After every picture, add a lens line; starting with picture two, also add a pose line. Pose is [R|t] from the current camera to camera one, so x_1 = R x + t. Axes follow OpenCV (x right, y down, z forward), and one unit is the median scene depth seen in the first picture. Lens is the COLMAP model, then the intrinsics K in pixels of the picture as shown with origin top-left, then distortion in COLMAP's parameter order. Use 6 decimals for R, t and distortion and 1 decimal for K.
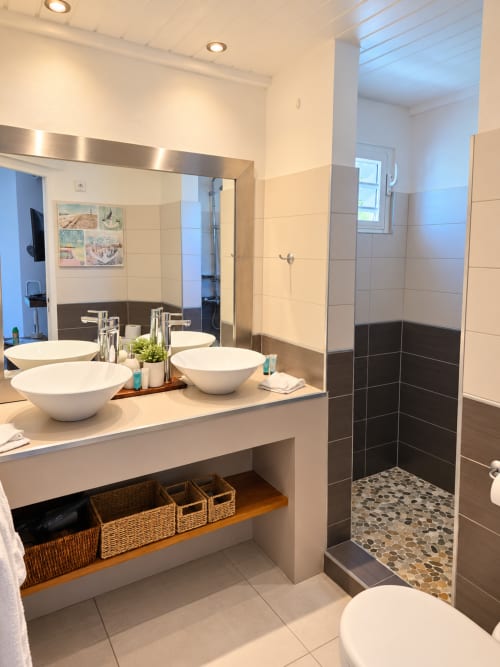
lens RADIAL K [[375.1, 0, 250.0], [0, 375.1, 333.5], [0, 0, 1]] dist [0.019454, 0.000426]
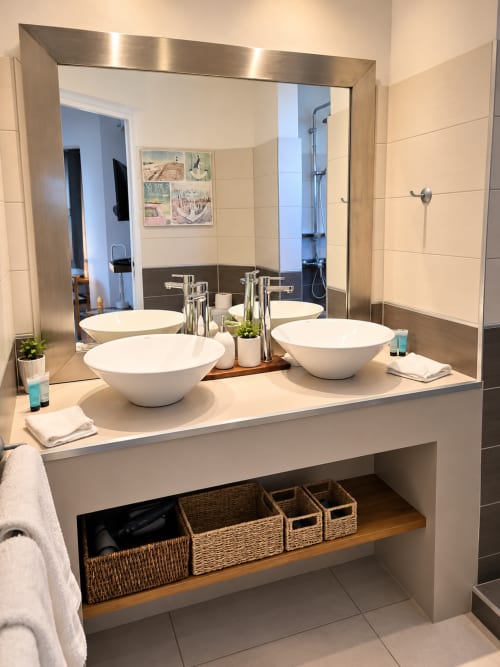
lens RADIAL K [[375.1, 0, 250.0], [0, 375.1, 333.5], [0, 0, 1]] dist [0.019454, 0.000426]
pose [[0.979560, 0.013957, -0.200666, -0.088420], [0.001426, 0.997083, 0.076315, 0.005546], [0.201146, -0.075041, 0.976683, 0.182260]]
